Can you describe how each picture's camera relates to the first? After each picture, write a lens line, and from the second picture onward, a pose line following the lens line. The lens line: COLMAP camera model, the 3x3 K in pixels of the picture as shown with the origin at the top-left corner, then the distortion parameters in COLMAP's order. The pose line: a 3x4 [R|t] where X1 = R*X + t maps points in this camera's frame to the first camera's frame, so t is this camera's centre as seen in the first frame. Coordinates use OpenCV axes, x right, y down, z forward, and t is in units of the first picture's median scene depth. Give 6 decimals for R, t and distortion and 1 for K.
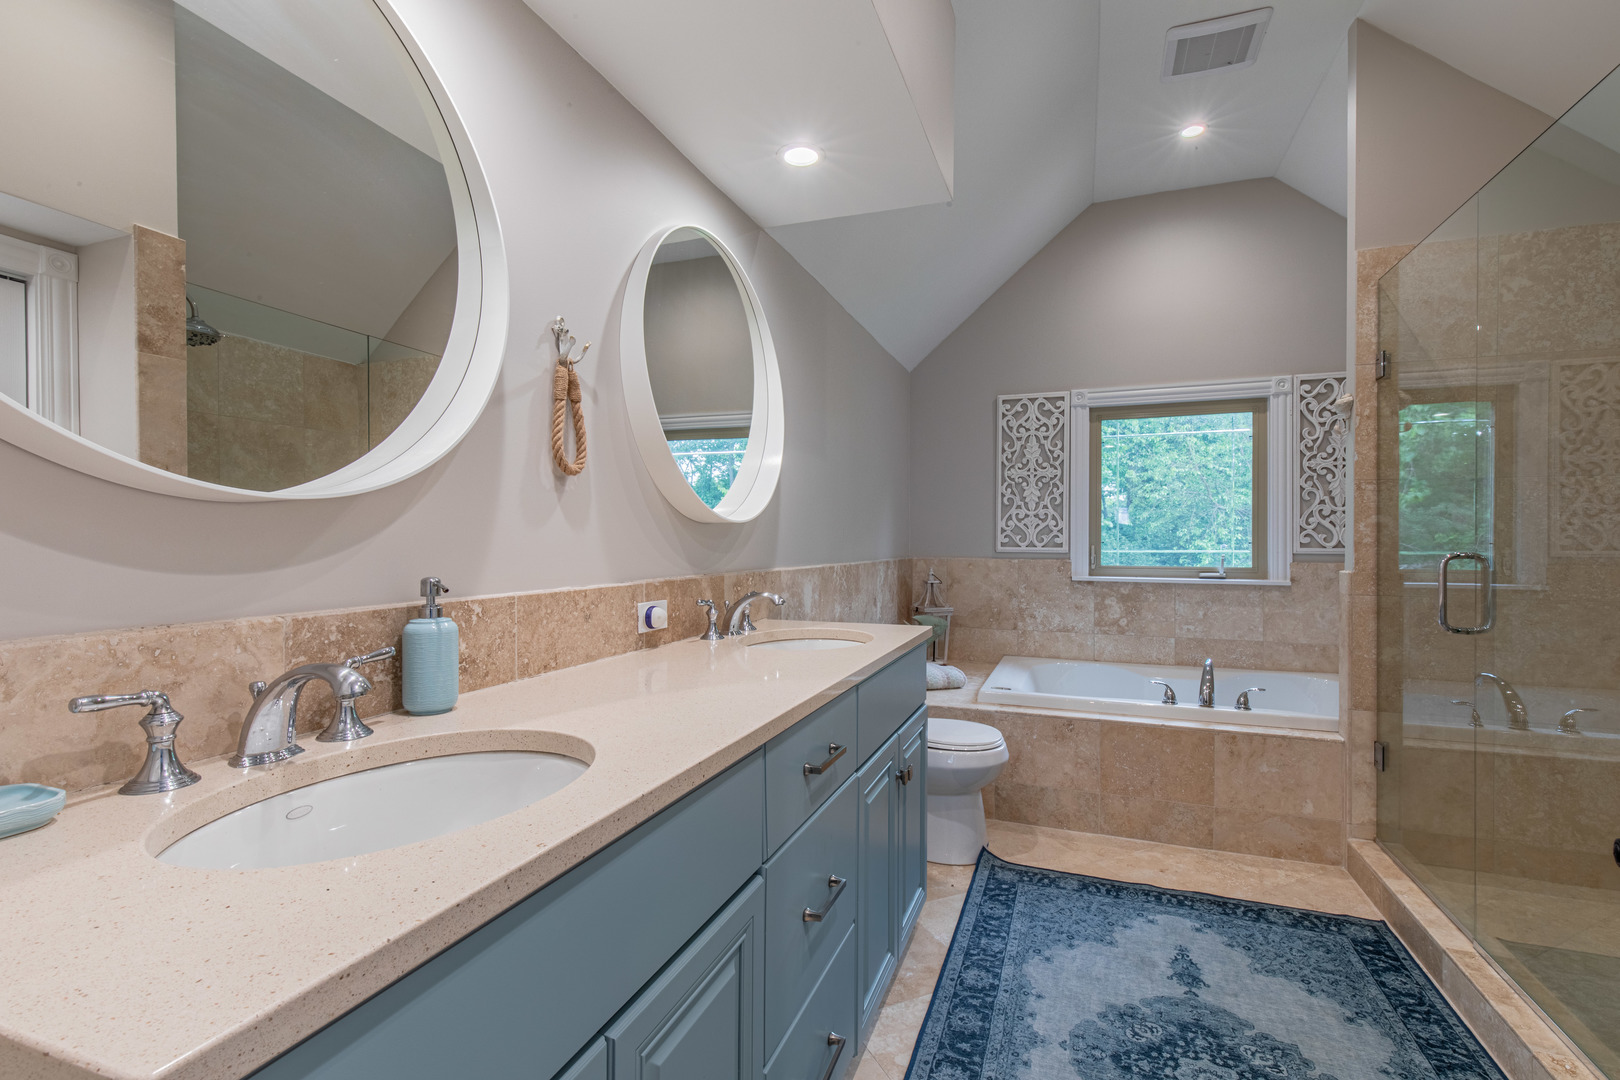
lens RADIAL K [[722.1, 0, 817.9], [0, 722.1, 543.3], [0, 0, 1]] dist [0.005899, -0.000809]
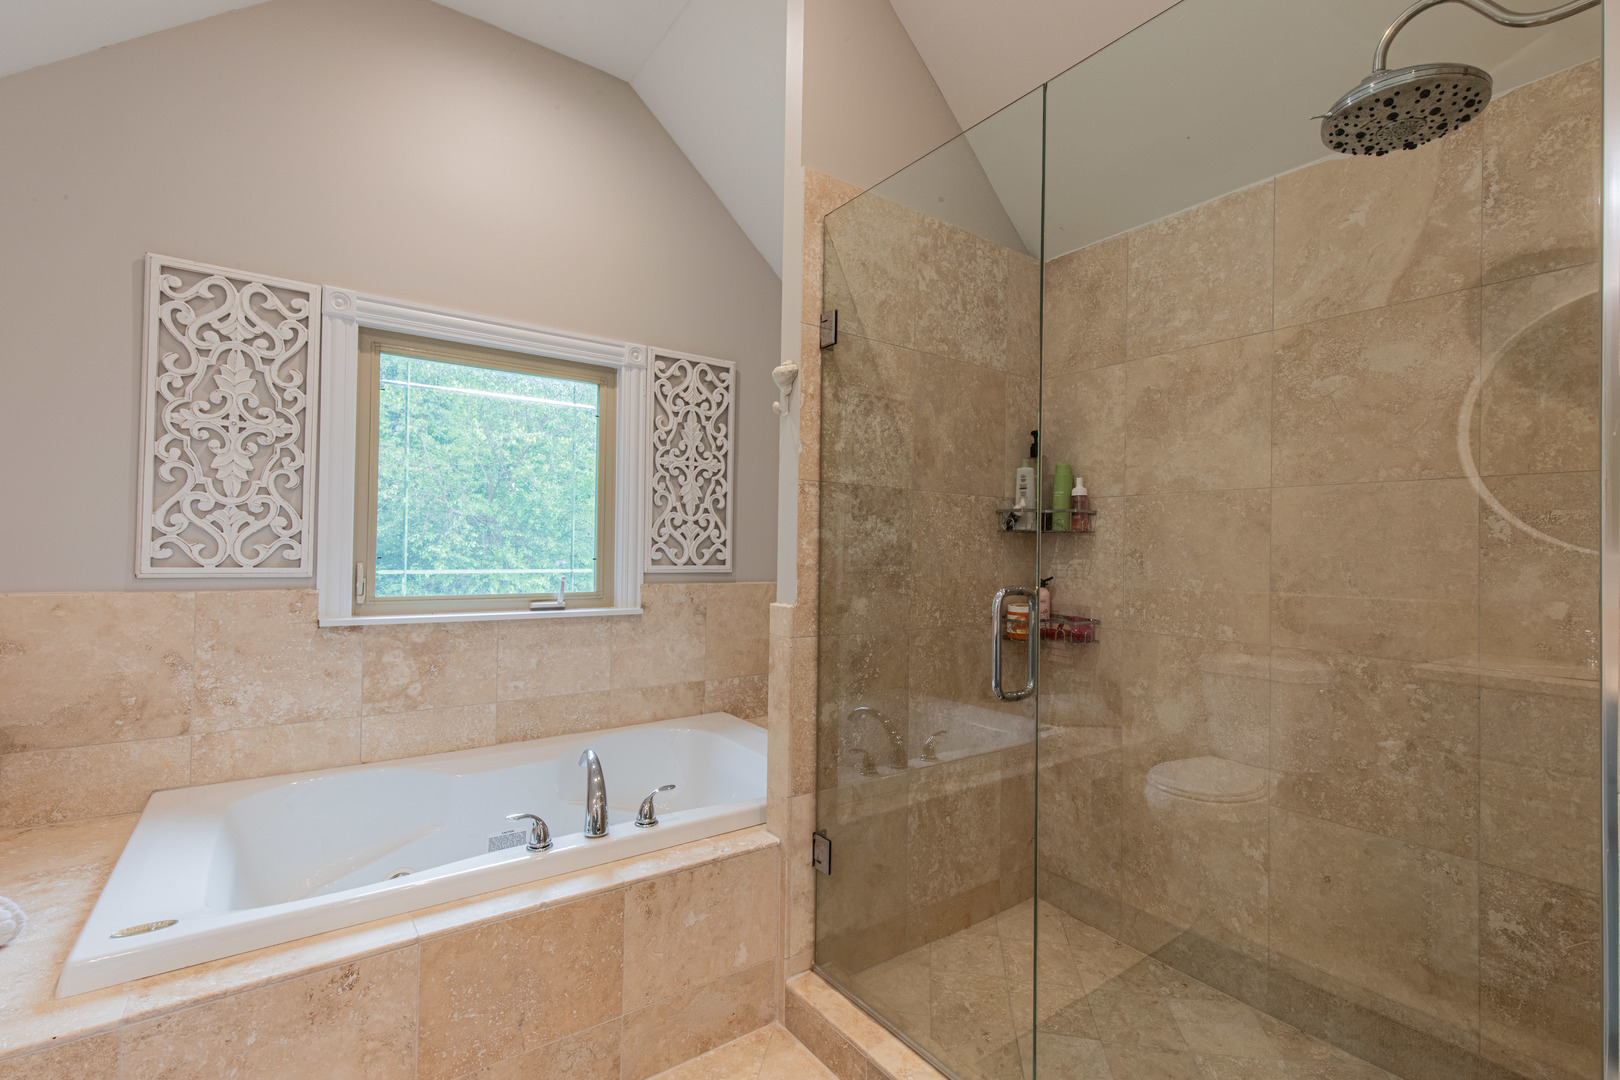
lens RADIAL K [[722.1, 0, 821.3], [0, 722.1, 539.6], [0, 0, 1]] dist [0.005899, -0.000809]
pose [[0.541449, 0.018169, 0.840537, 0.102655], [-0.008589, 0.999834, -0.016080, -0.010893], [-0.840690, 0.001487, 0.541515, 0.418242]]
